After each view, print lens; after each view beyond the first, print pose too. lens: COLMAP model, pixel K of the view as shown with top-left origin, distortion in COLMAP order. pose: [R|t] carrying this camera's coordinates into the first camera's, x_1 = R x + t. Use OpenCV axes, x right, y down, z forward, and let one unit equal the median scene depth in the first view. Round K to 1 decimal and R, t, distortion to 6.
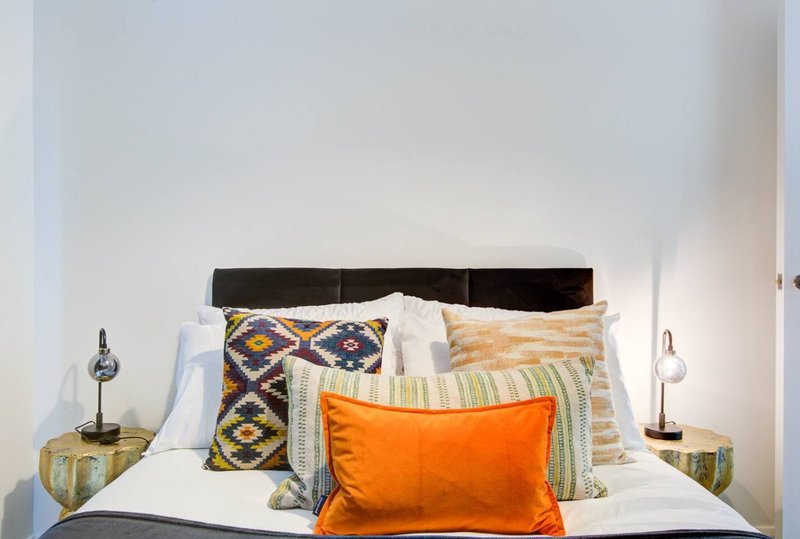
lens RADIAL K [[590.3, 0, 390.5], [0, 590.3, 269.6], [0, 0, 1]] dist [0.009192, 0.003929]
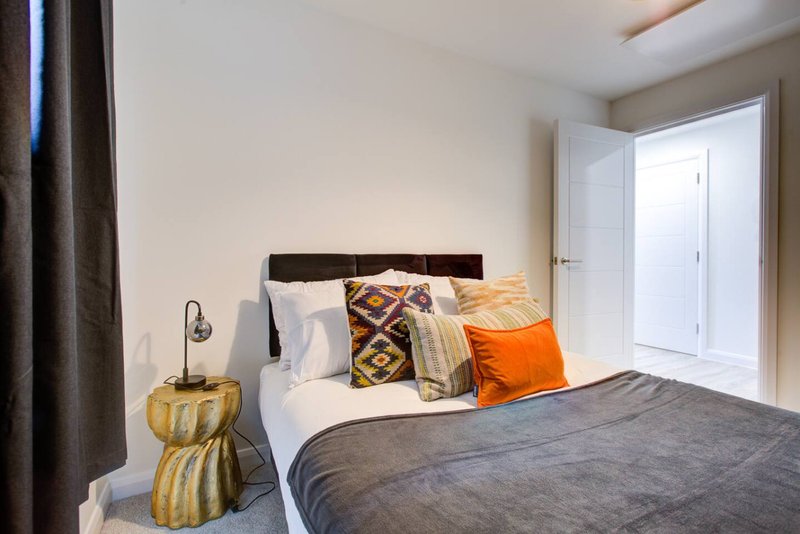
lens RADIAL K [[374.0, 0, 400.8], [0, 374.0, 262.8], [0, 0, 1]] dist [-0.003656, 0.000037]
pose [[0.885588, -0.007700, 0.464407, -0.616366], [0.003530, 0.999945, 0.009849, 0.016641], [-0.464458, -0.007083, 0.885567, 0.120913]]
